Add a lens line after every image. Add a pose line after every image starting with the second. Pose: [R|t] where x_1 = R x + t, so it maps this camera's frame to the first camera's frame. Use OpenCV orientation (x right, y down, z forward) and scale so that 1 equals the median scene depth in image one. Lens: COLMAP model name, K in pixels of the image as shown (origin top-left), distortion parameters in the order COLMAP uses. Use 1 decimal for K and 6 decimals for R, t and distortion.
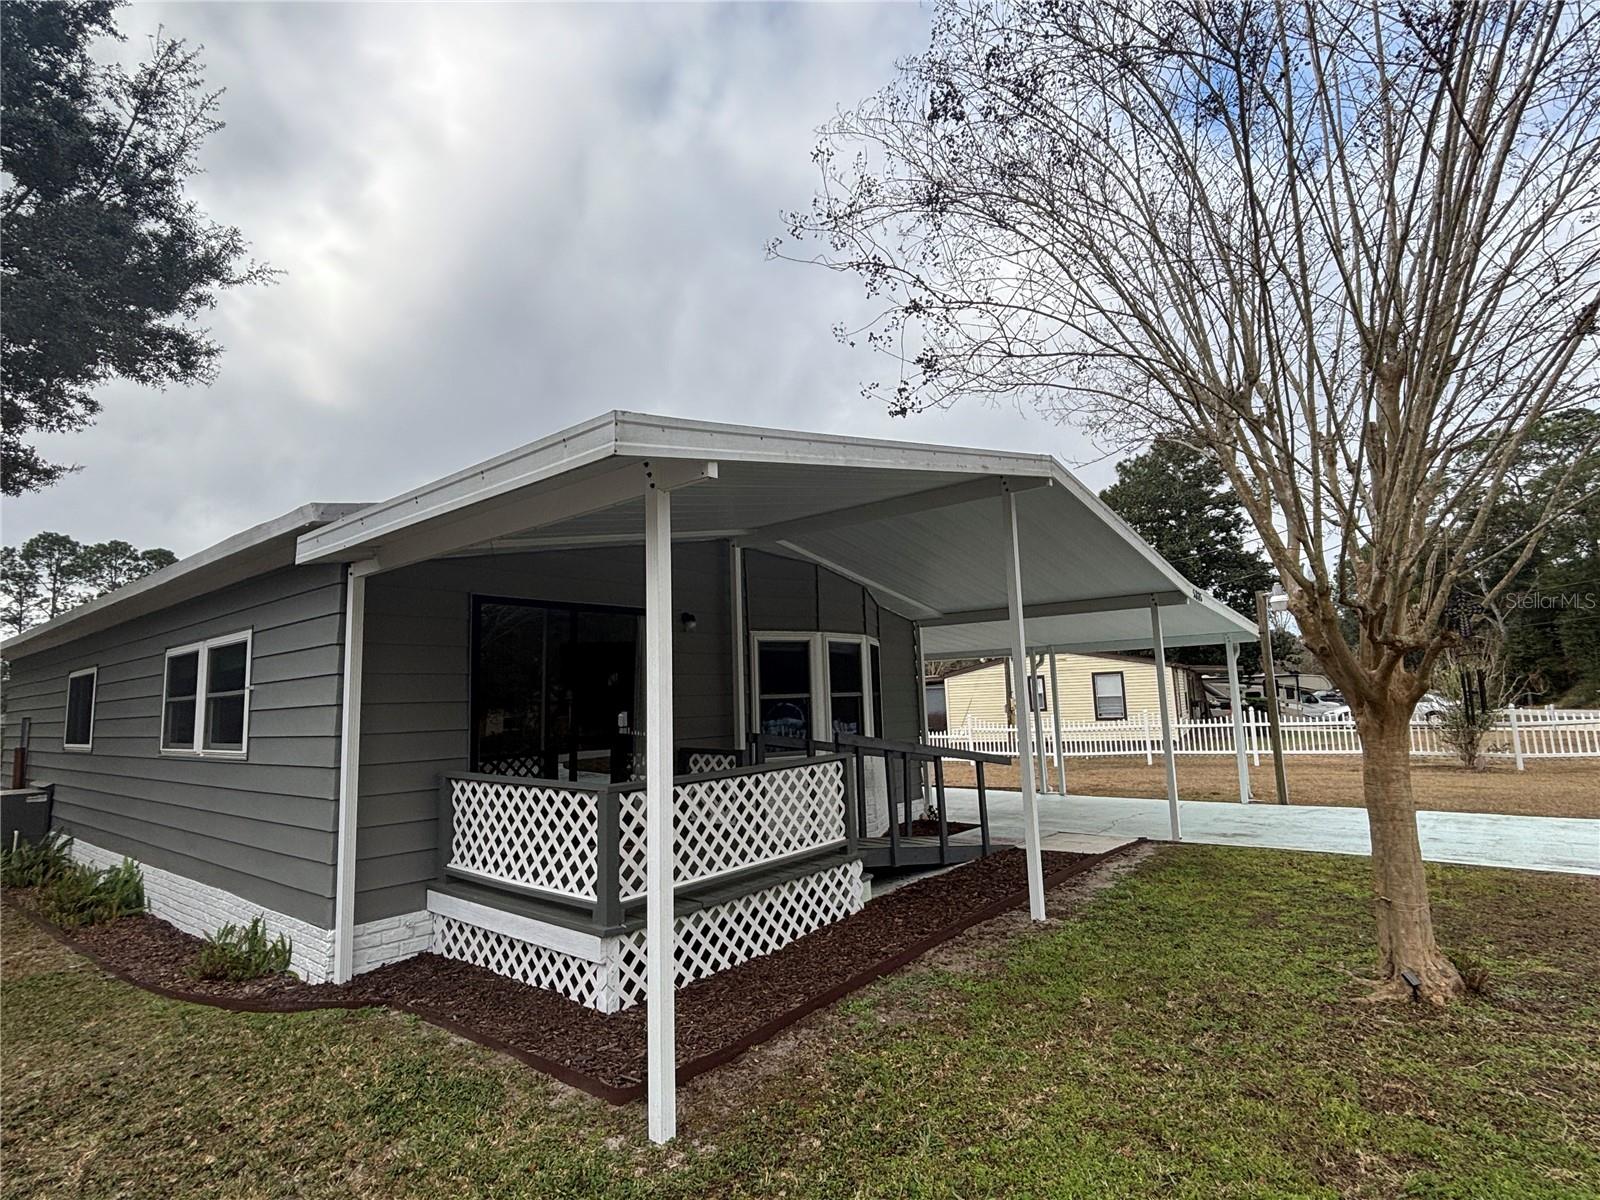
lens RADIAL K [[819.8, 0, 800.0], [0, 819.8, 600.0], [0, 0, 1]] dist [0.002658, -0.000088]
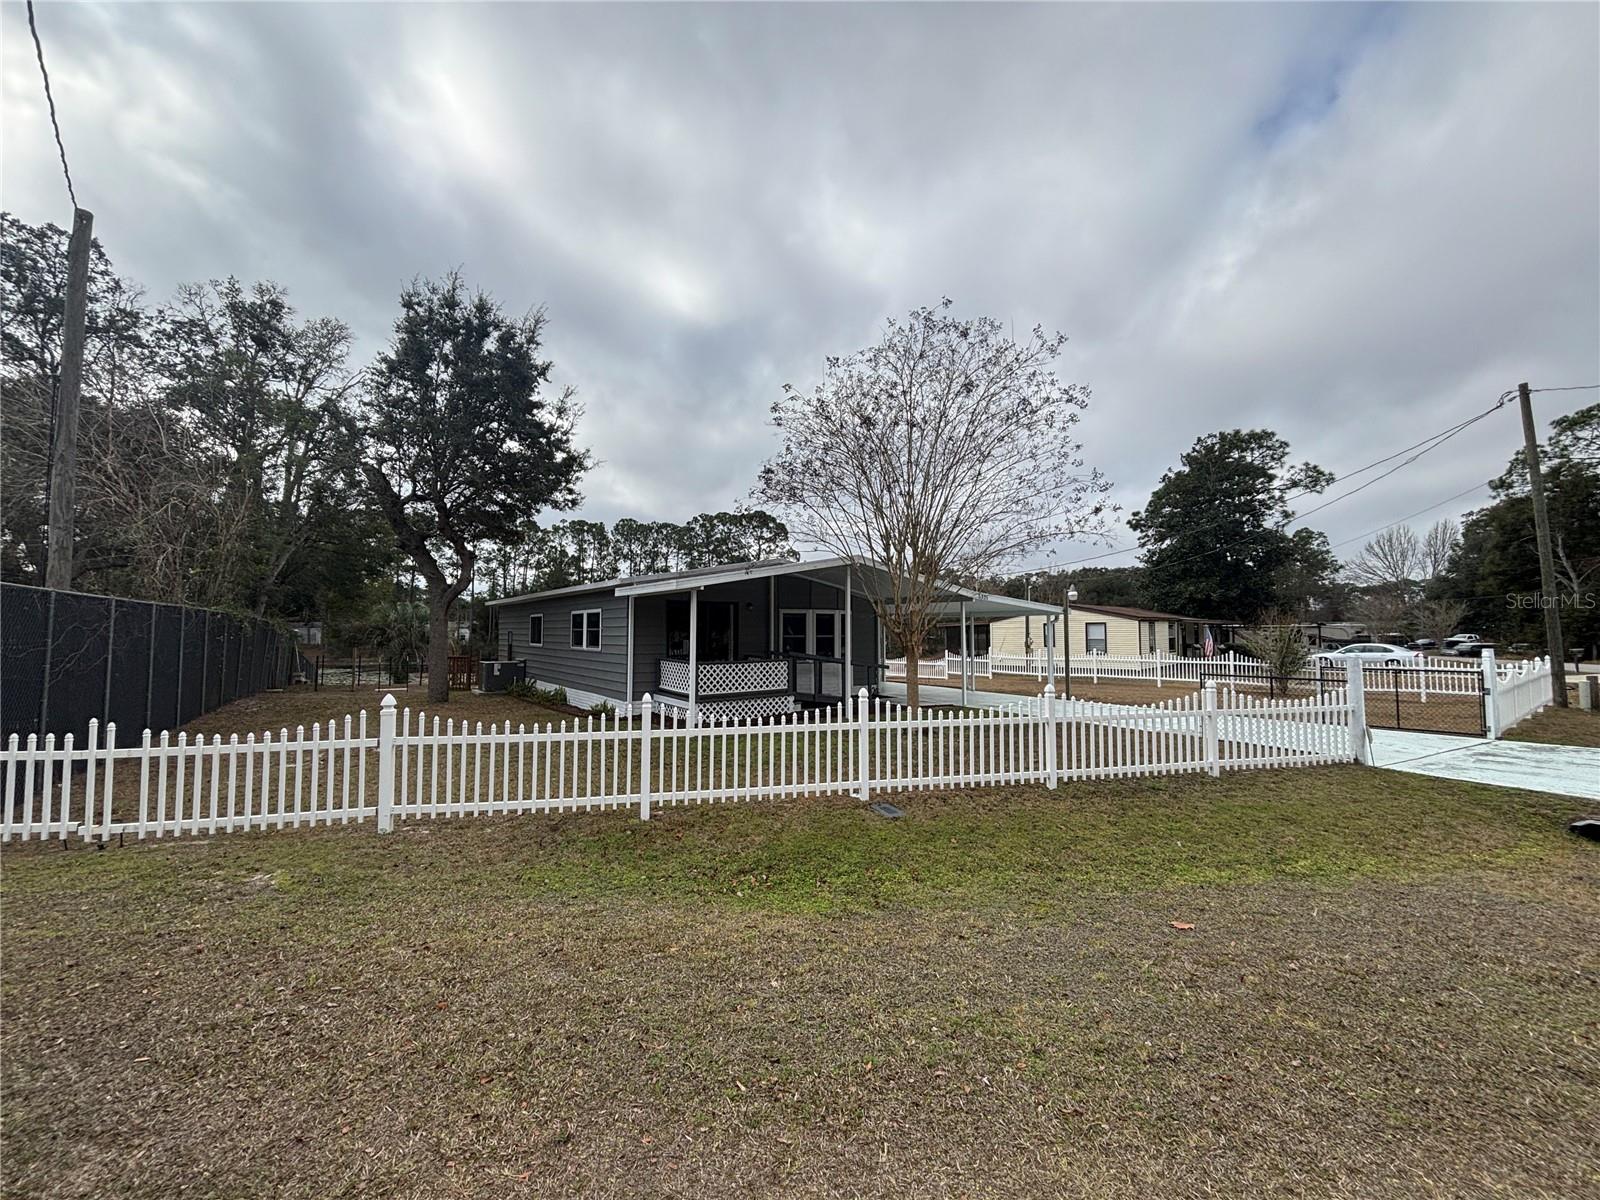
lens RADIAL K [[649.5, 0, 800.0], [0, 649.5, 600.0], [0, 0, 1]] dist [-0.009994, 0.000347]
pose [[0.965173, 0.021255, -0.260748, 0.299321], [-0.000737, 0.996911, 0.078534, -0.083596], [0.261612, -0.075607, 0.962207, -0.498175]]
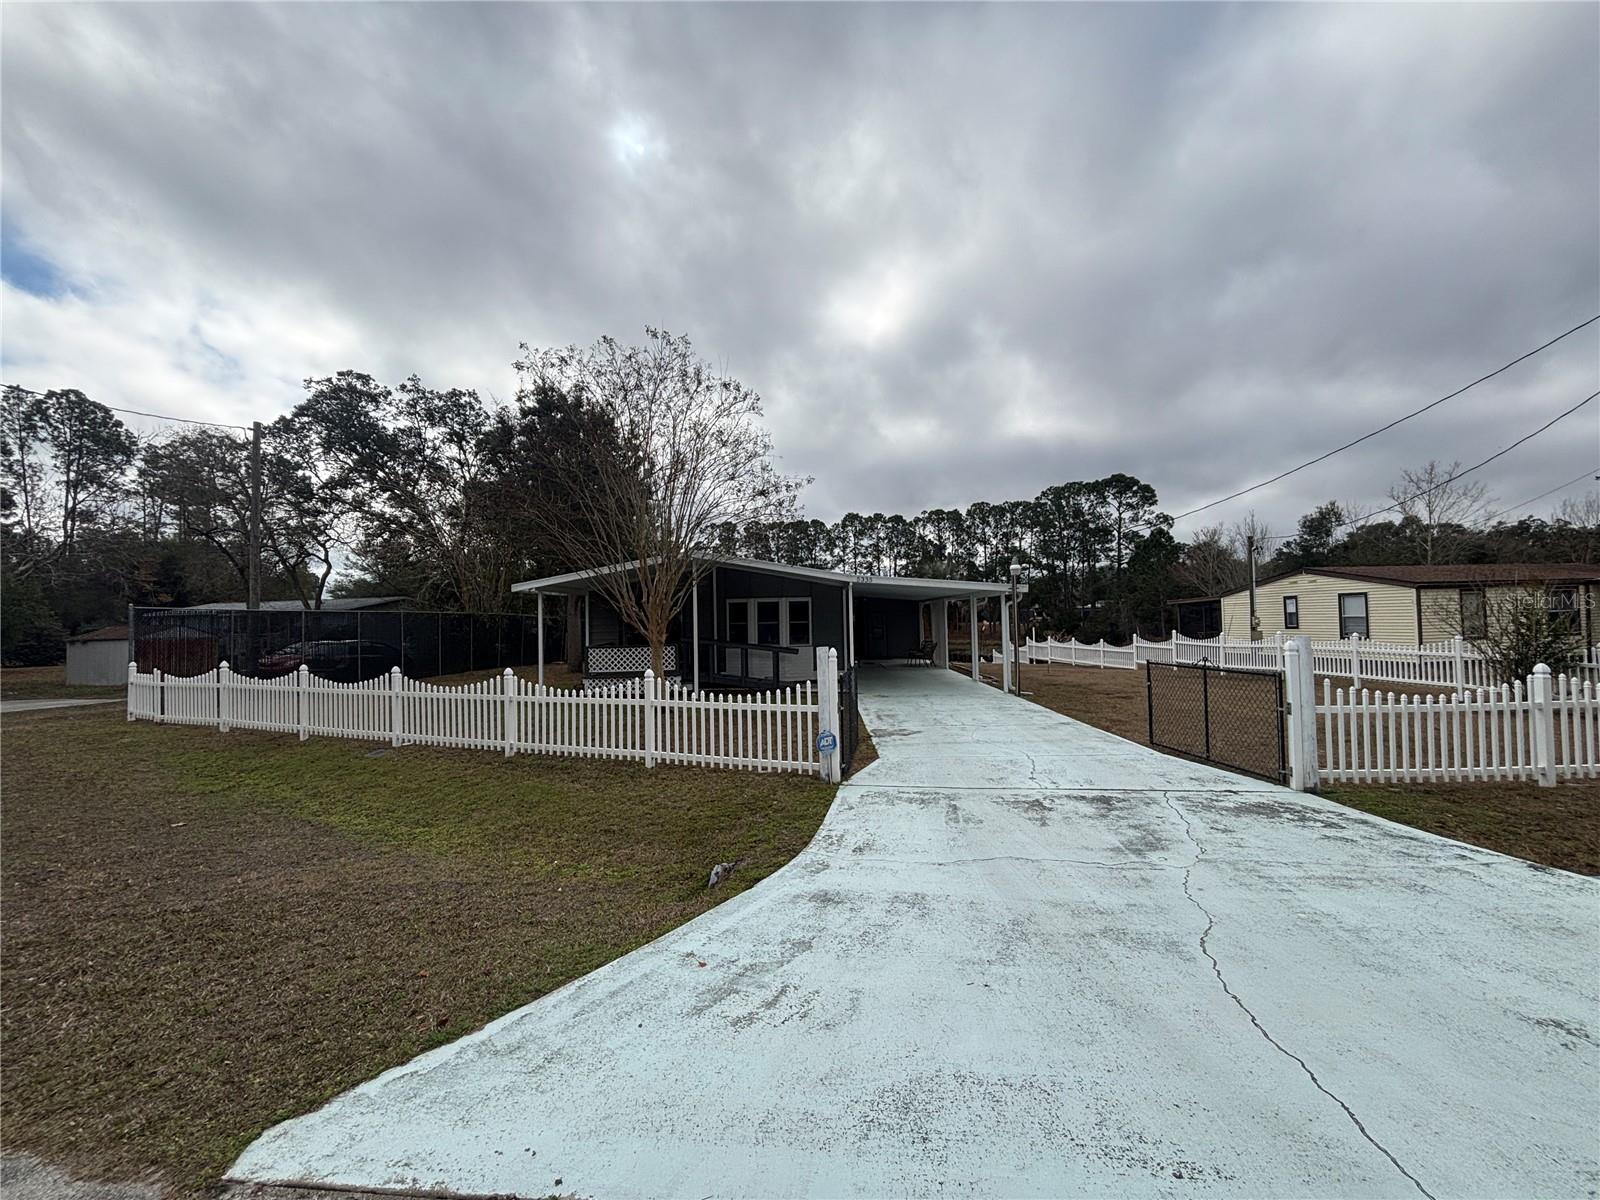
lens RADIAL K [[649.5, 0, 800.0], [0, 649.5, 600.0], [0, 0, 1]] dist [-0.009994, 0.000347]
pose [[0.622172, -0.000695, -0.782880, 1.065963], [0.096063, 0.992511, 0.075462, -0.059059], [0.776964, -0.122156, 0.617579, -0.081688]]
